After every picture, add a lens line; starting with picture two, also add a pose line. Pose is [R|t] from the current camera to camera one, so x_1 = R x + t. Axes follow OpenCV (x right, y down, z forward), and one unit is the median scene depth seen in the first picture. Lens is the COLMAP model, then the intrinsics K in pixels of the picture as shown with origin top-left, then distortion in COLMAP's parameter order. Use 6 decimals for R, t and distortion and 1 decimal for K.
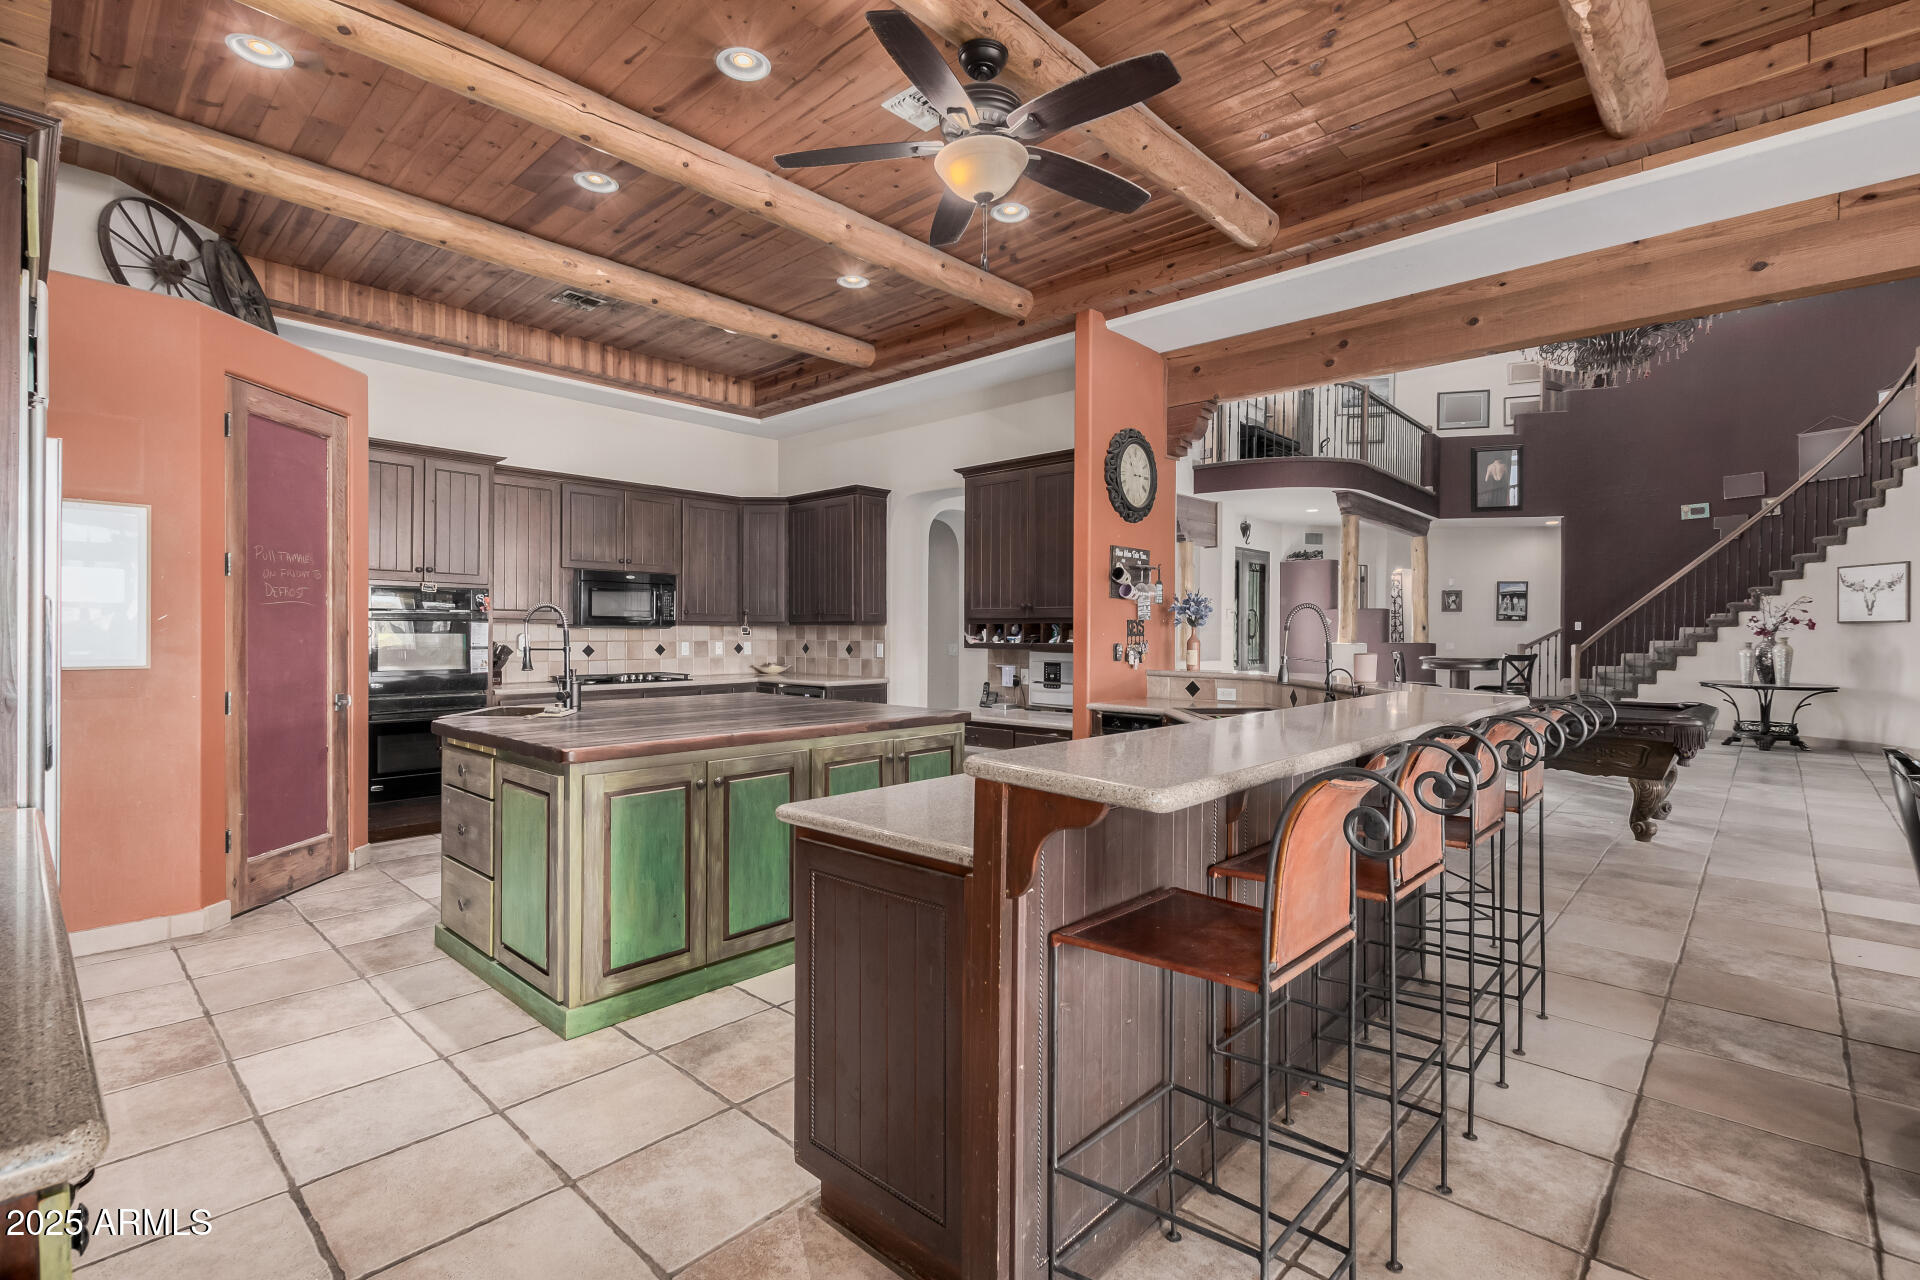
lens RADIAL K [[874.7, 0, 961.4], [0, 874.7, 635.8], [0, 0, 1]] dist [0.009983, -0.004780]
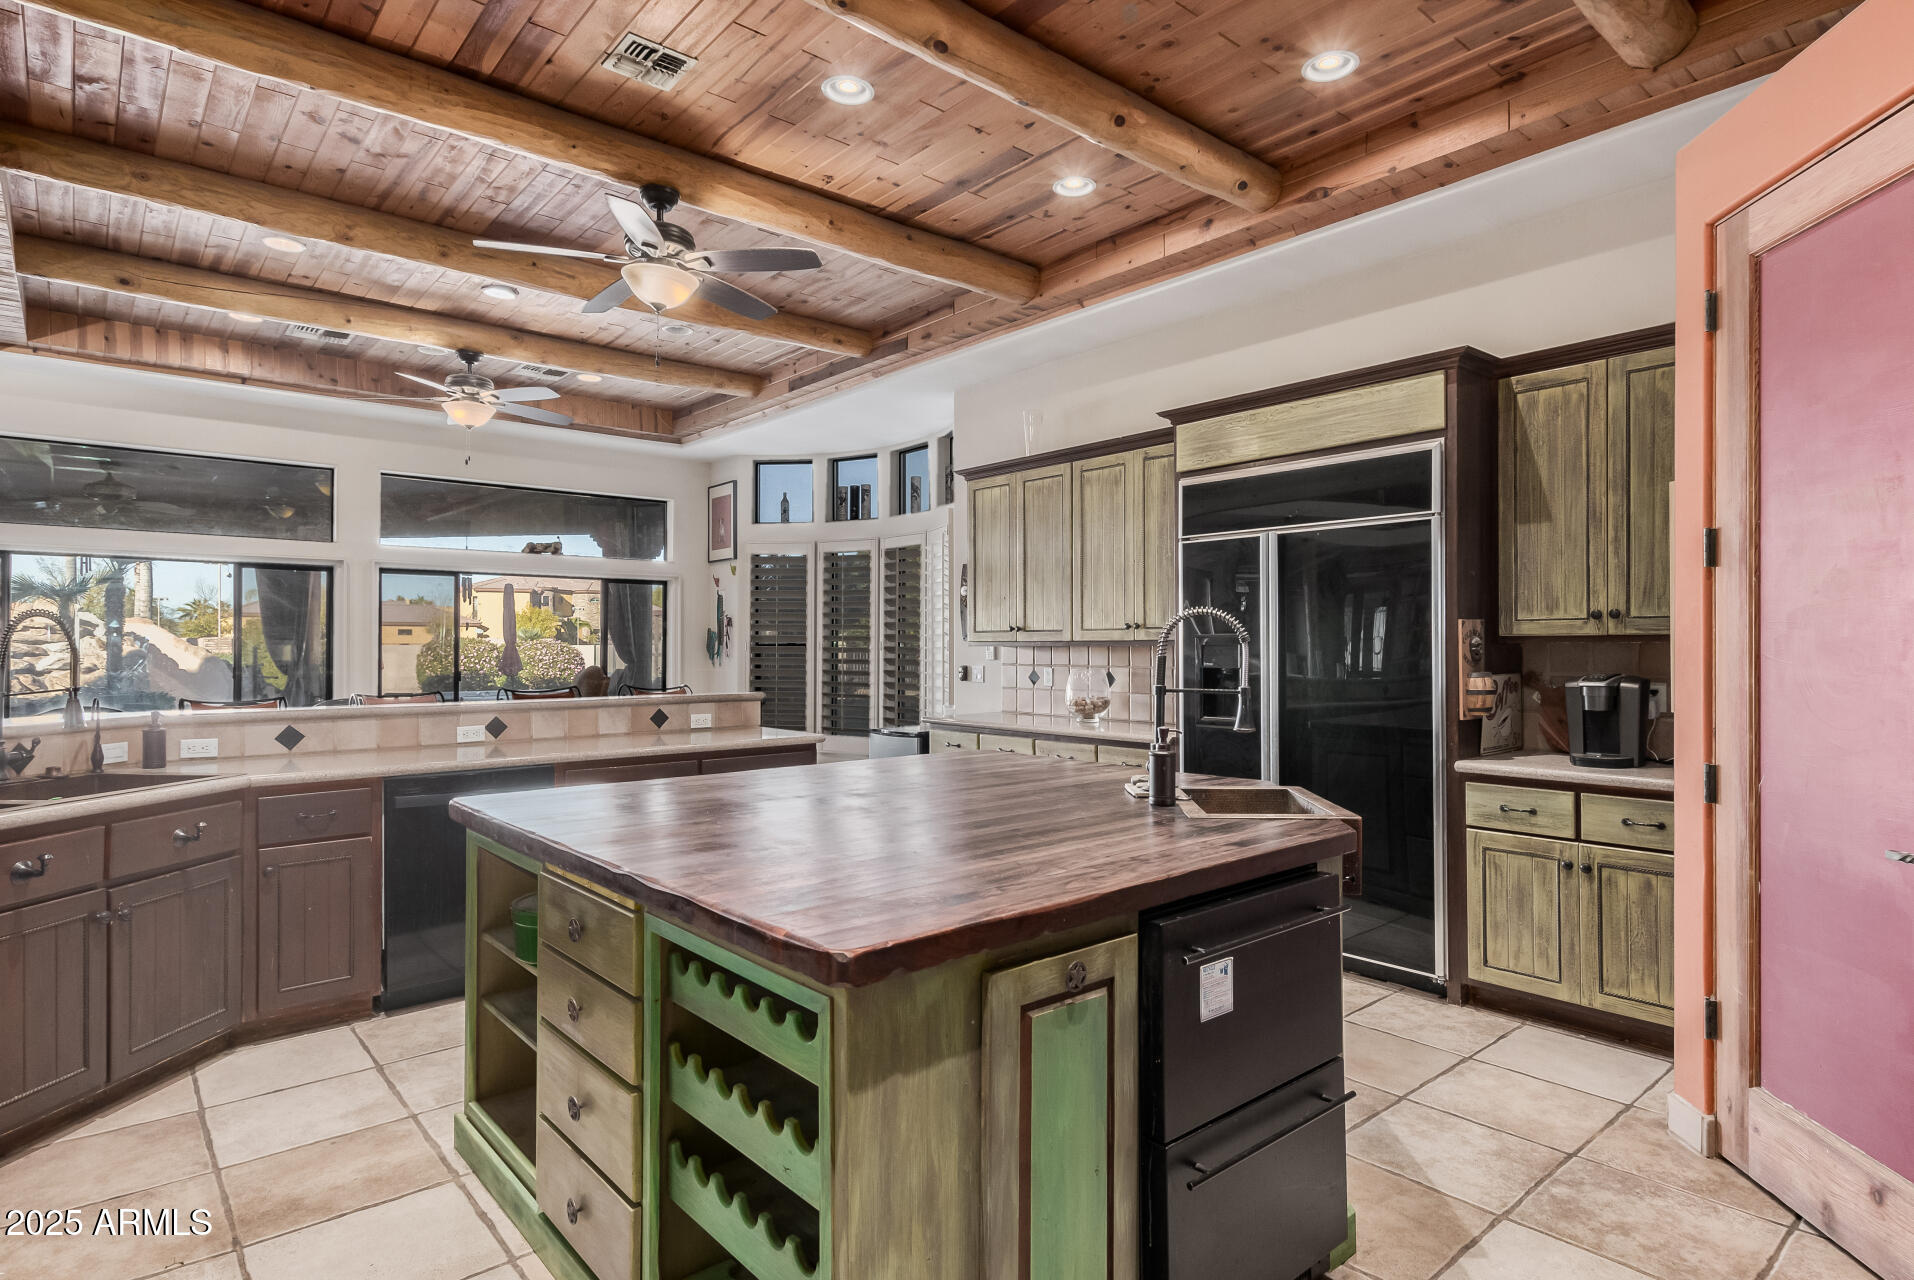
lens RADIAL K [[1017.3, 0, 961.1], [0, 1017.3, 638.4], [0, 0, 1]] dist [0.006452, -0.000133]
pose [[-0.993805, -0.004649, 0.111041, -0.317325], [-0.004884, 0.999986, -0.001850, -0.013116], [-0.111031, -0.002380, -0.993814, 1.339128]]
